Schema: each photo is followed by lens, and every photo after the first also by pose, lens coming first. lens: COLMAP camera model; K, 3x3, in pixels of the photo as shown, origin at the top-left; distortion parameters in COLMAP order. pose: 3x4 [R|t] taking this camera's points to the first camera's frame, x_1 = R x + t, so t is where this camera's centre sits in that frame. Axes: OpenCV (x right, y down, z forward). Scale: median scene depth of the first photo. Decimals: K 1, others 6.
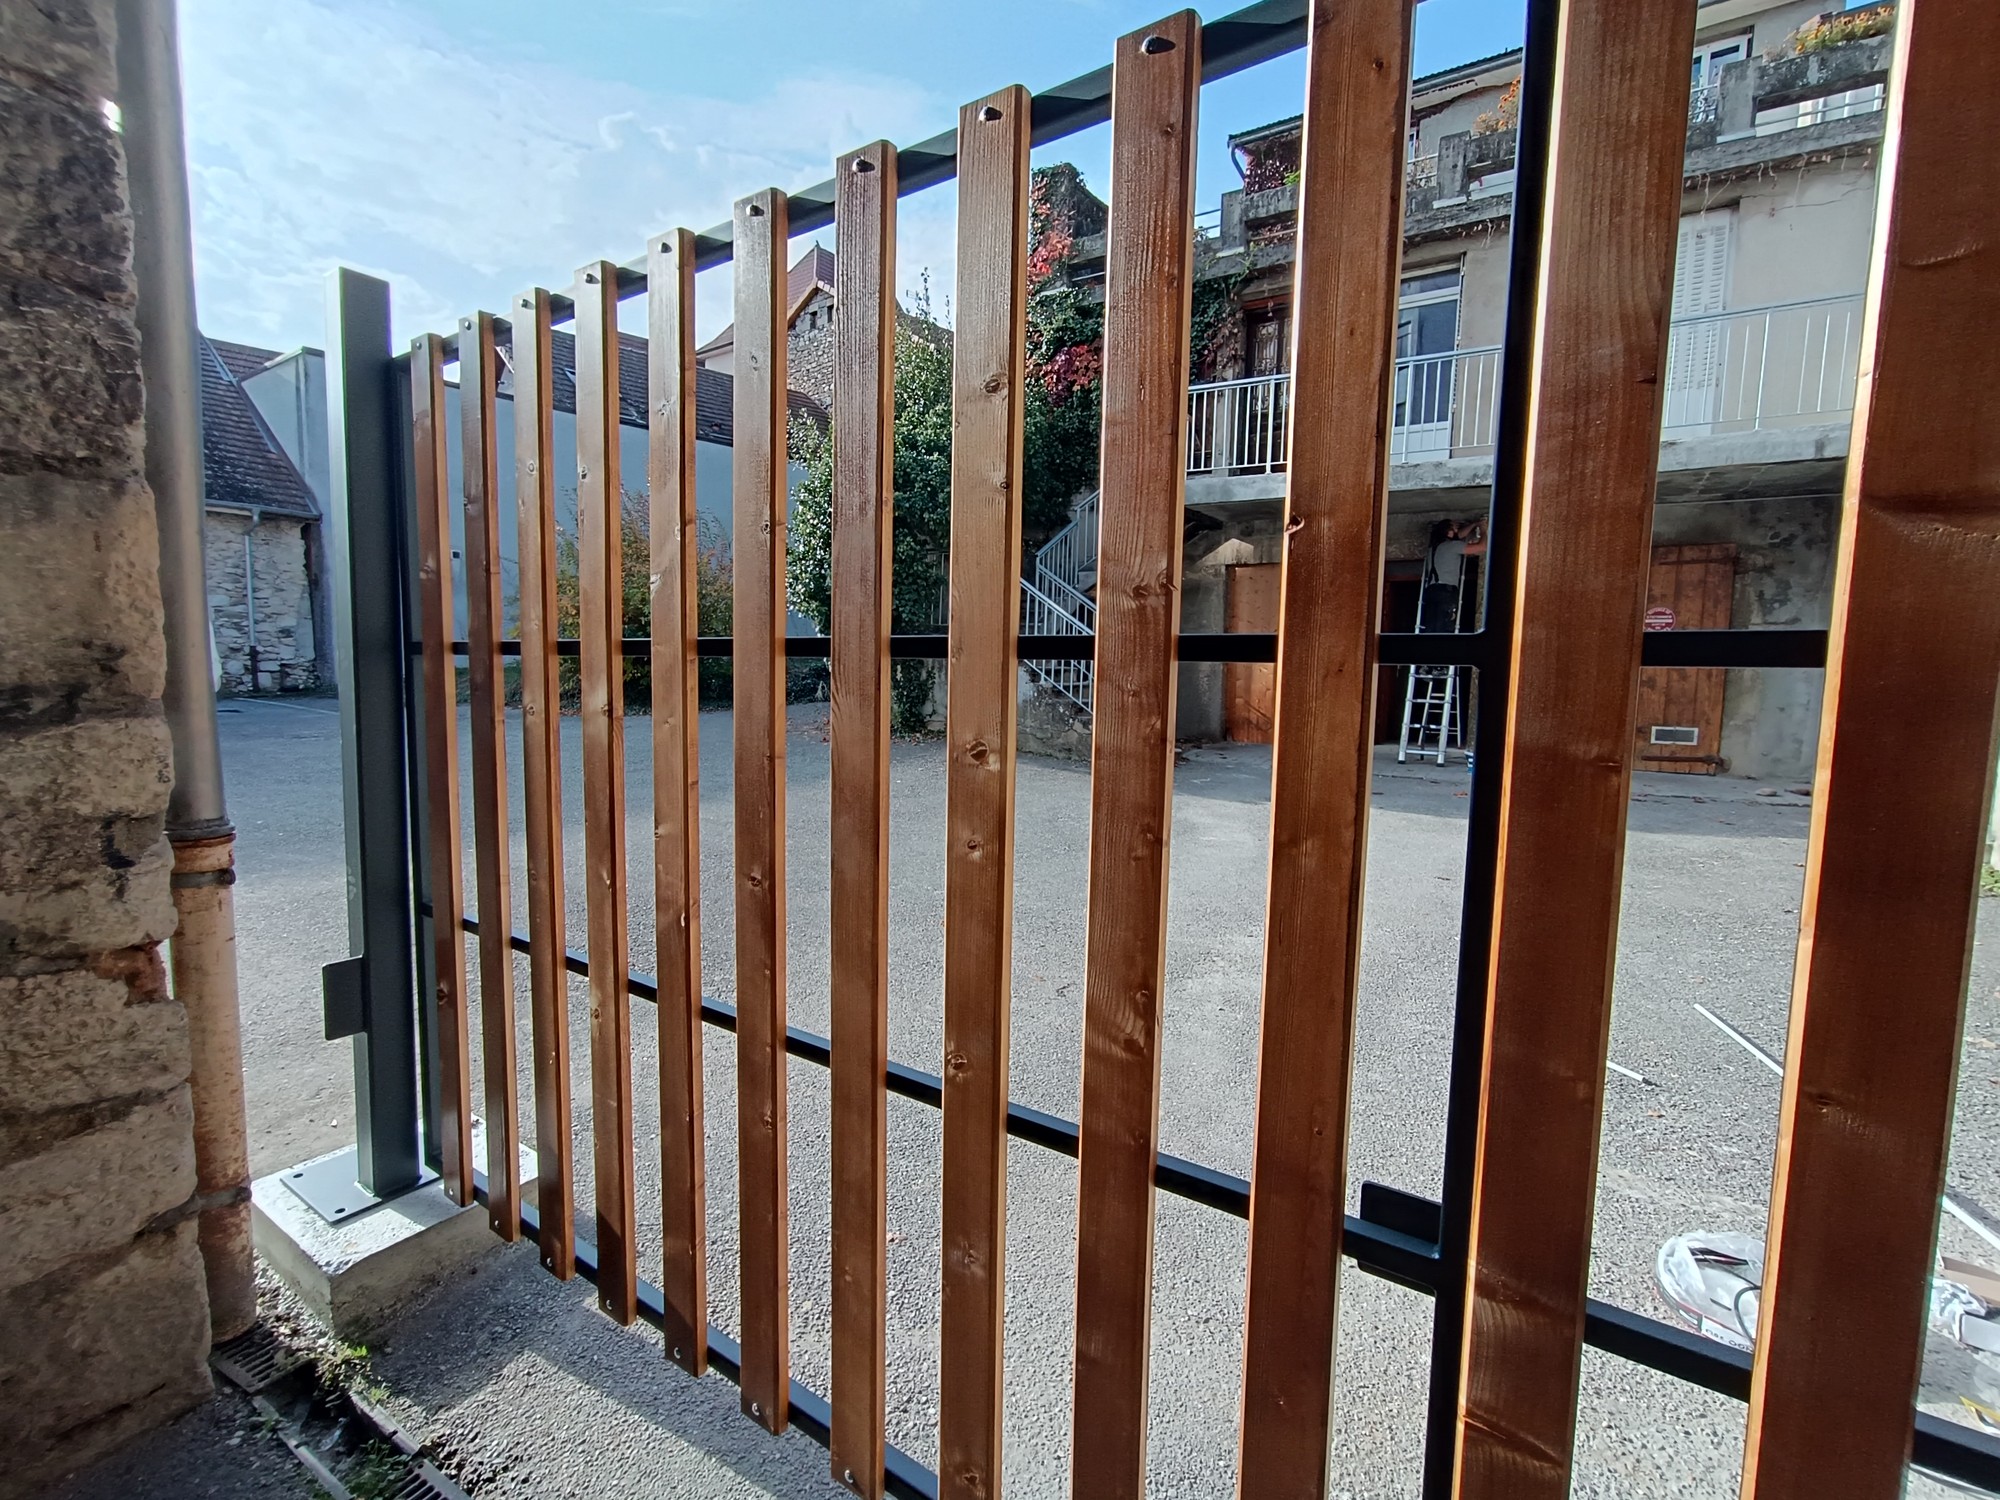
lens RADIAL K [[916.0, 0, 991.7], [0, 916.0, 742.1], [0, 0, 1]] dist [-0.002221, 0.002052]
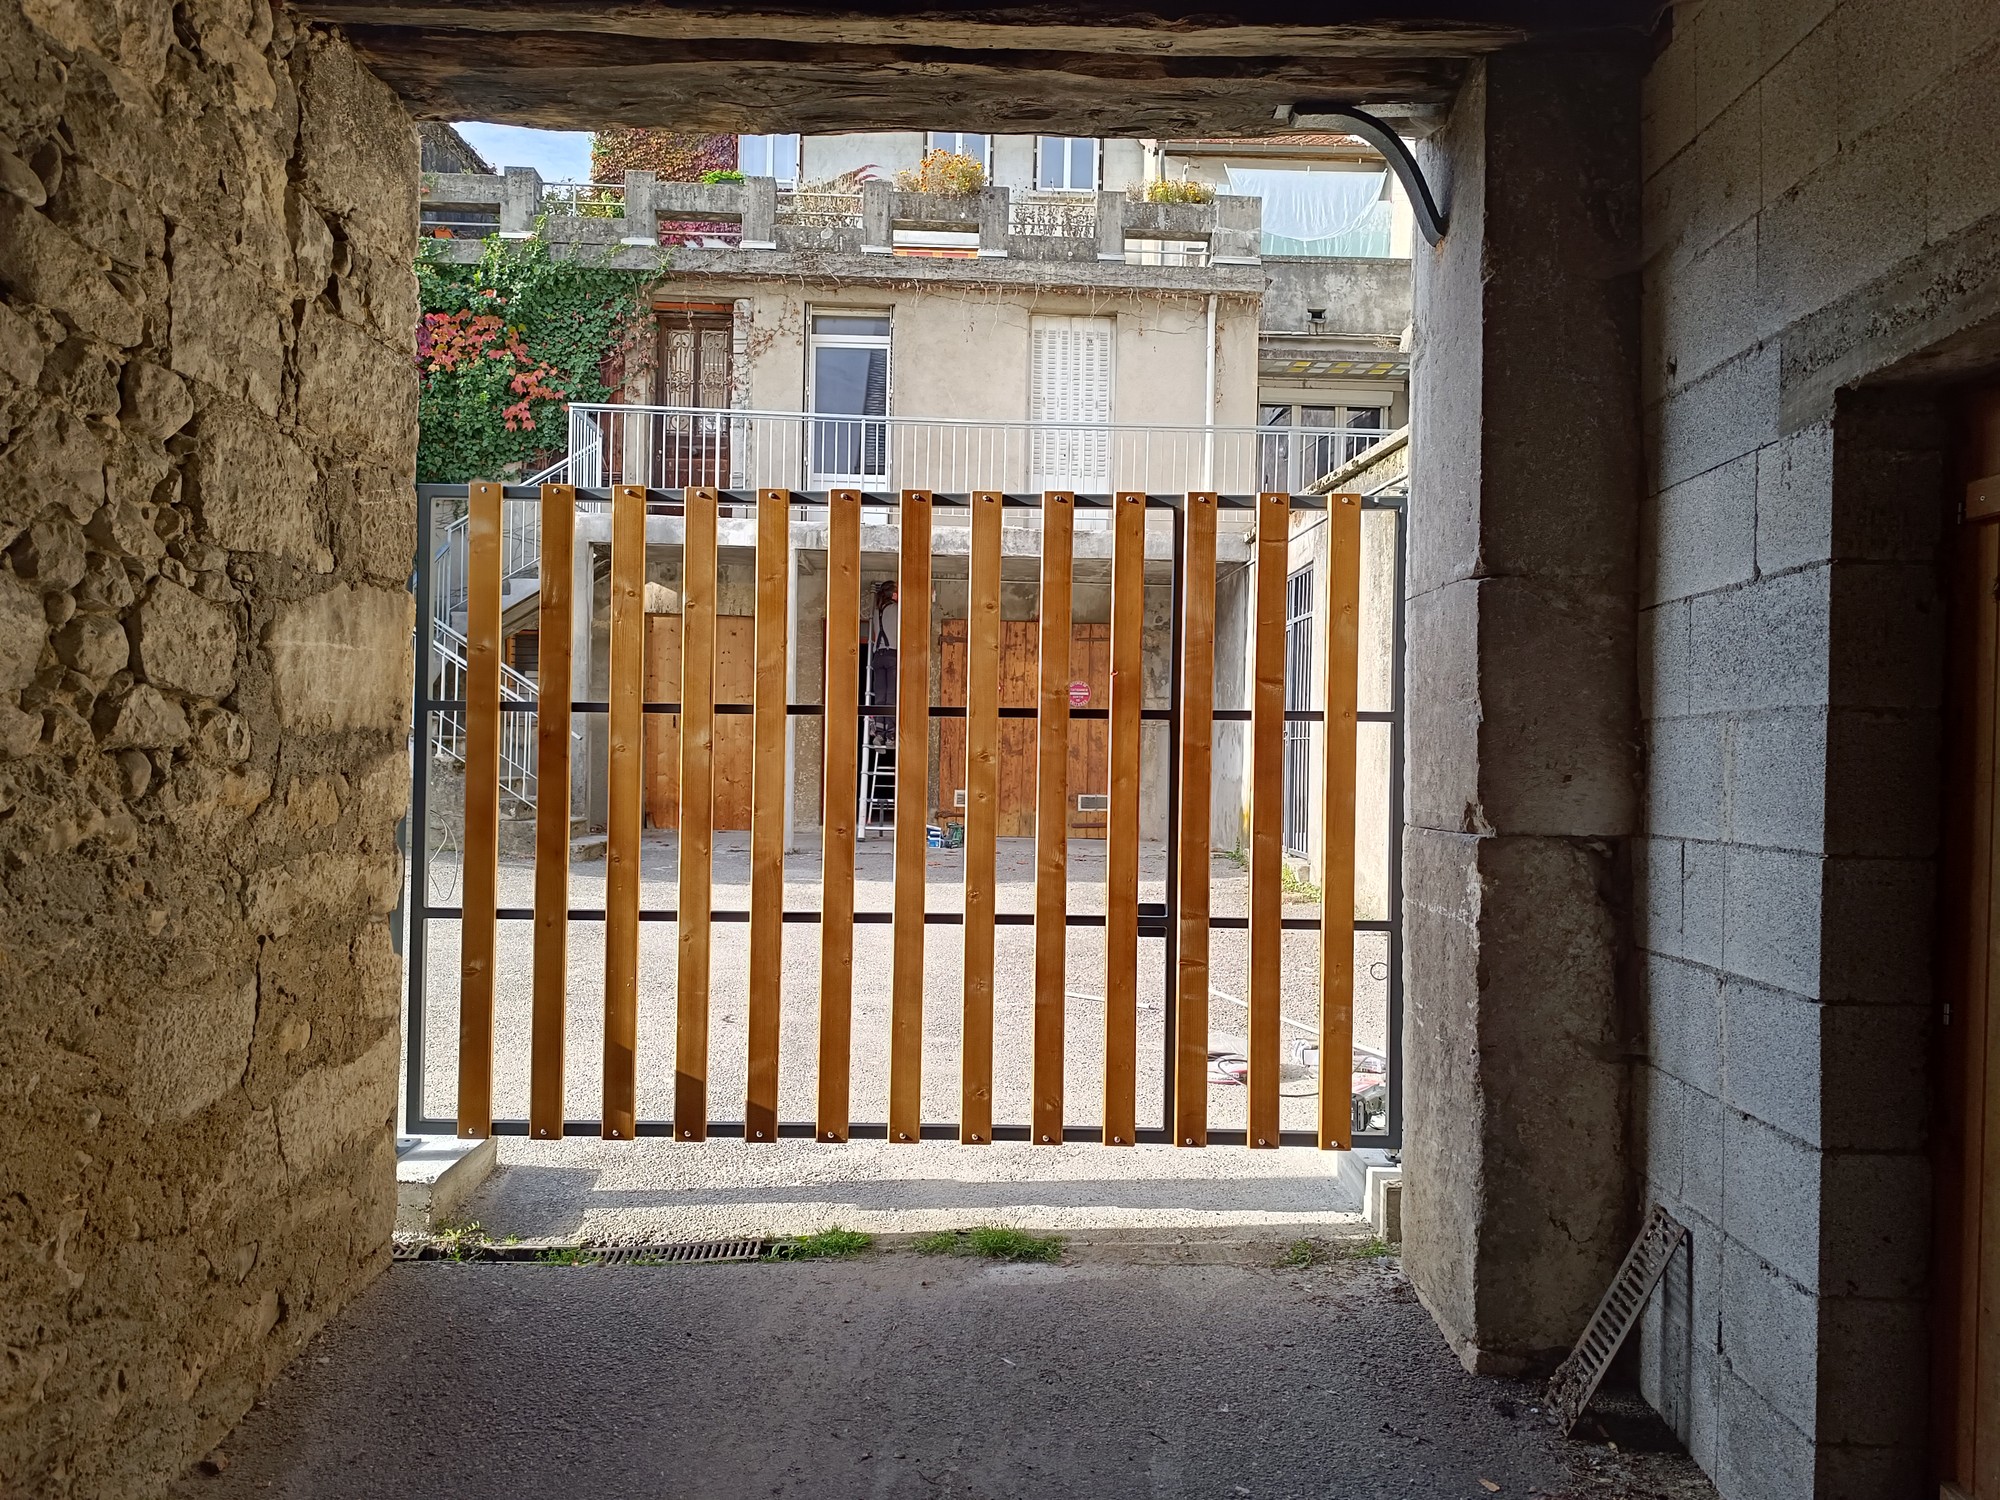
lens RADIAL K [[1401.1, 0, 1002.2], [0, 1401.1, 751.1], [0, 0, 1]] dist [-0.004123, -0.001272]
pose [[0.818150, -0.002706, 0.574999, -0.257409], [0.047041, 0.996952, -0.062242, 0.027989], [-0.573078, 0.077972, 0.815783, -0.244918]]
